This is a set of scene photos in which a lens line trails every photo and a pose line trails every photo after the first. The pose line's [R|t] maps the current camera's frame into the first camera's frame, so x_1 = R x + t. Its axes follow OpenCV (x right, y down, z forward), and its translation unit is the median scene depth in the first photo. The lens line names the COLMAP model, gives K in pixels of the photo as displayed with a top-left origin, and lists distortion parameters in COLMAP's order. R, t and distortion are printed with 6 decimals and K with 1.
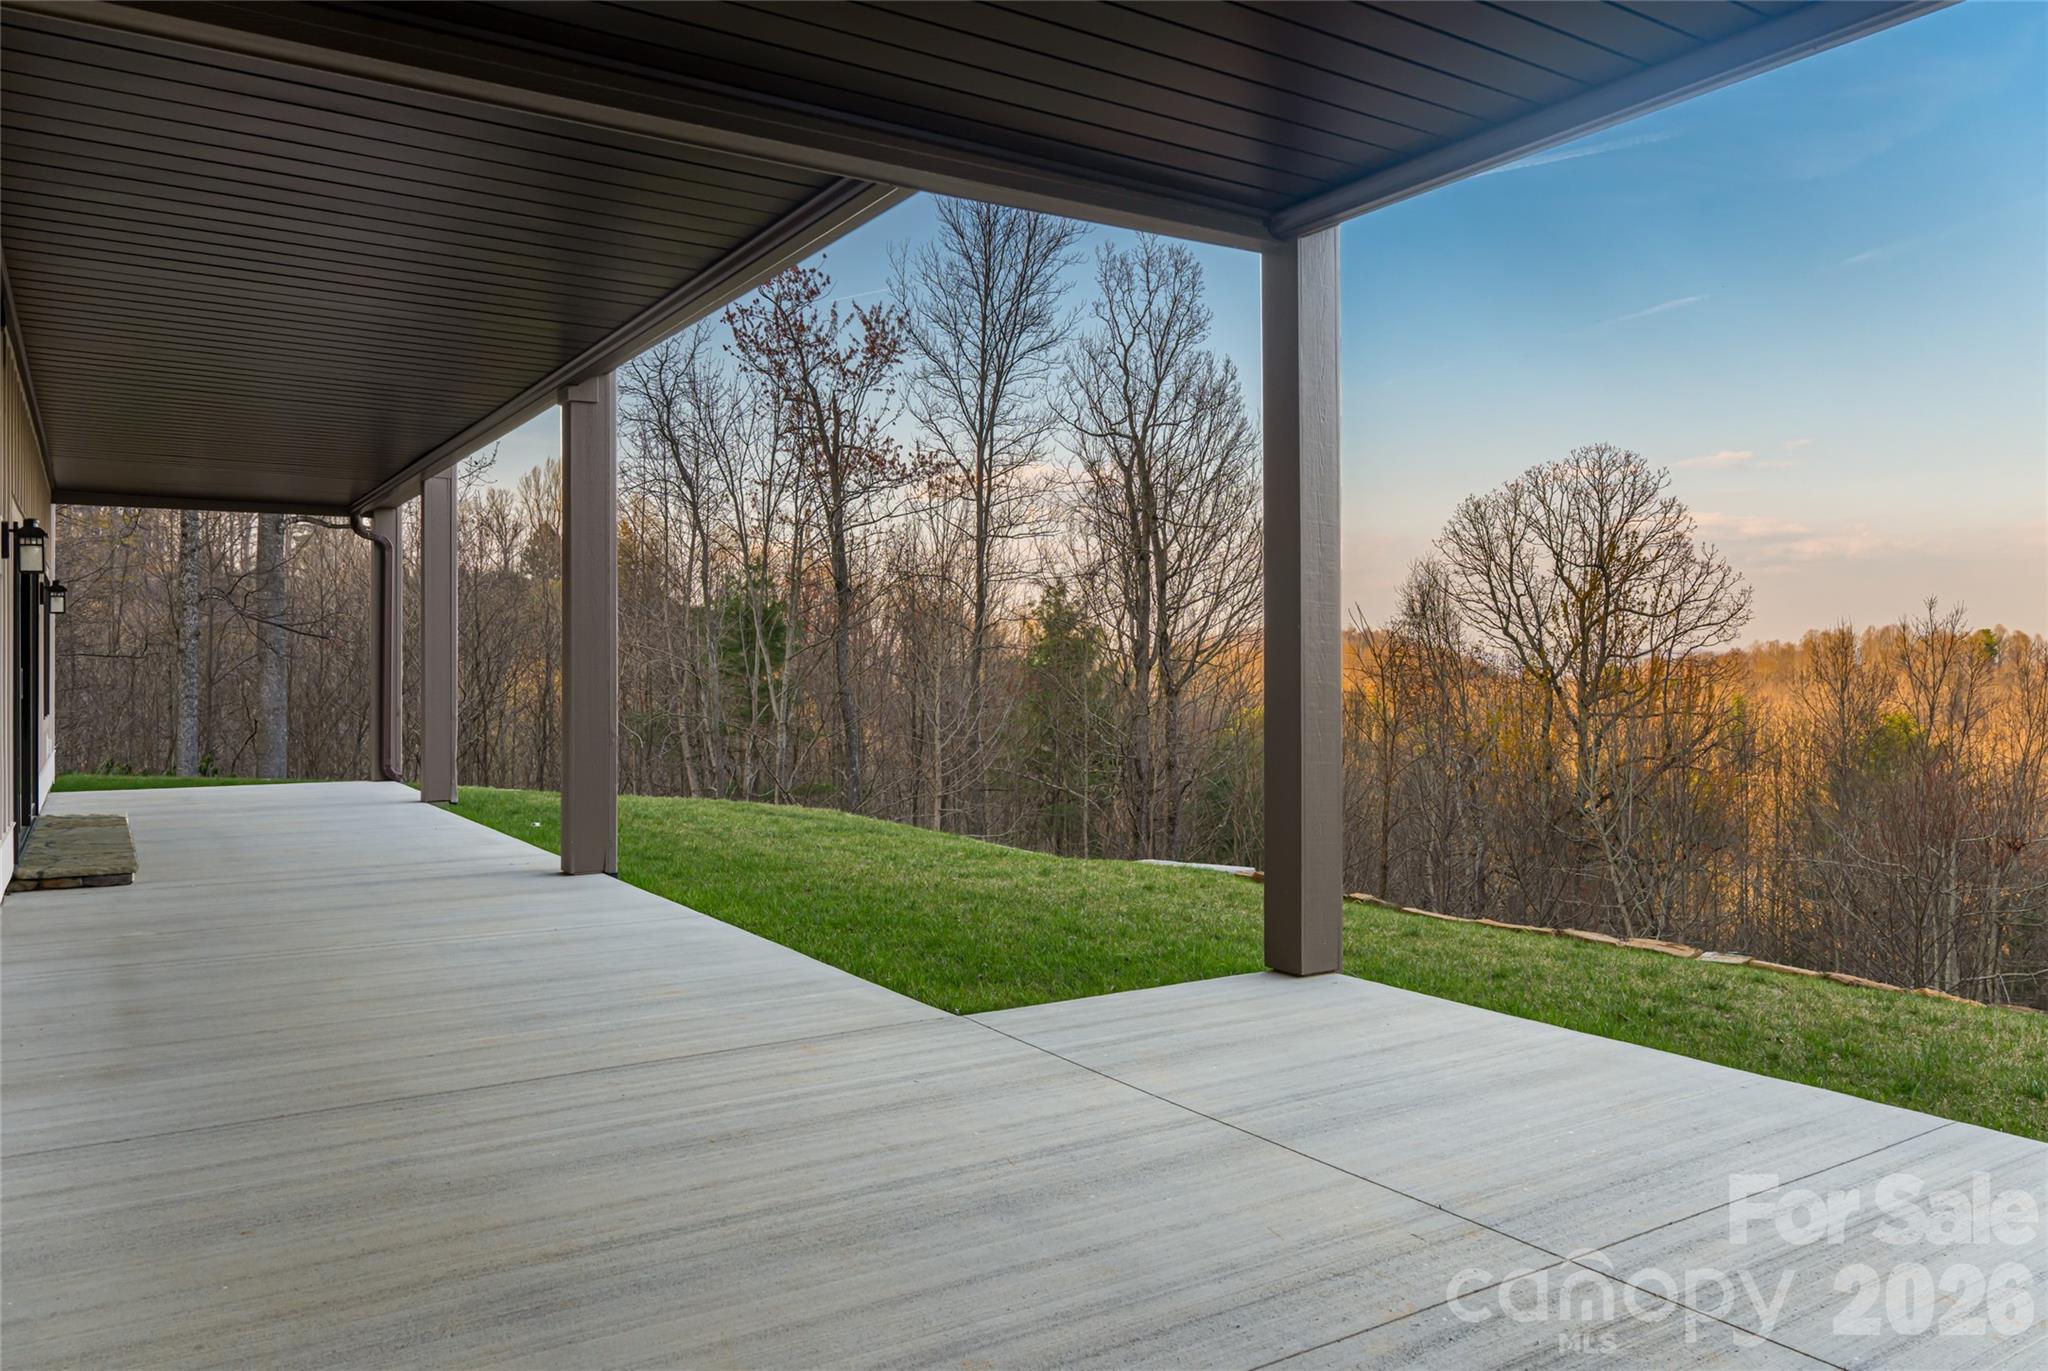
lens RADIAL K [[1418.3, 0, 1012.0], [0, 1418.3, 680.2], [0, 0, 1]] dist [0.000173, 0.001568]
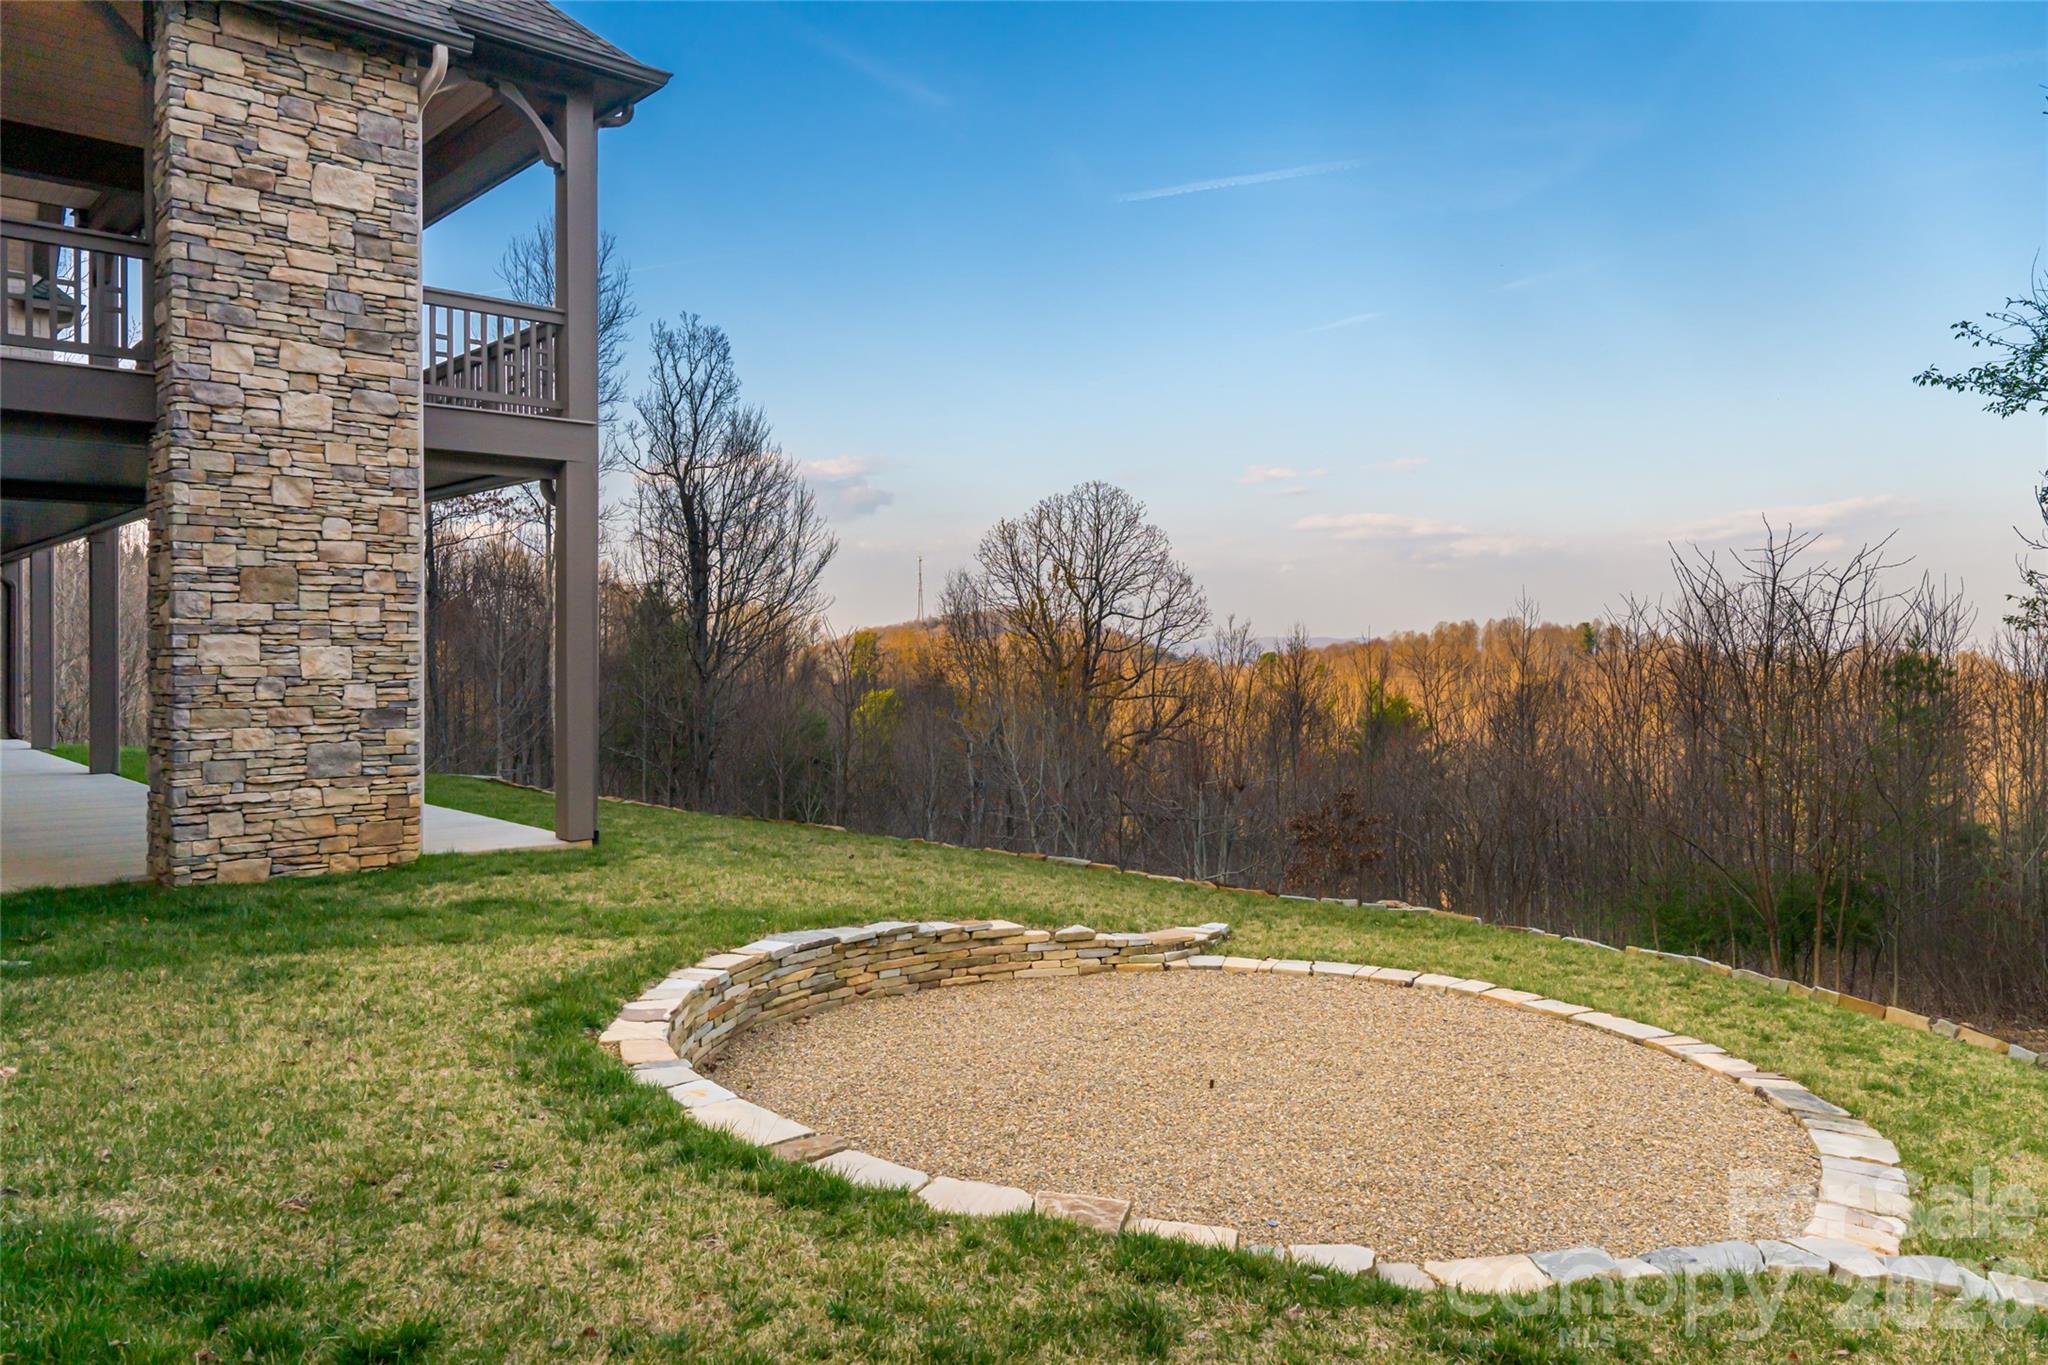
lens RADIAL K [[1418.3, 0, 1012.0], [0, 1418.3, 677.2], [0, 0, 1]] dist [0.000173, 0.001568]
pose [[0.983016, 0.002978, 0.183497, 0.105091], [-0.004824, 0.999942, 0.009611, -0.003699], [-0.183458, -0.010333, 0.982973, -0.219448]]
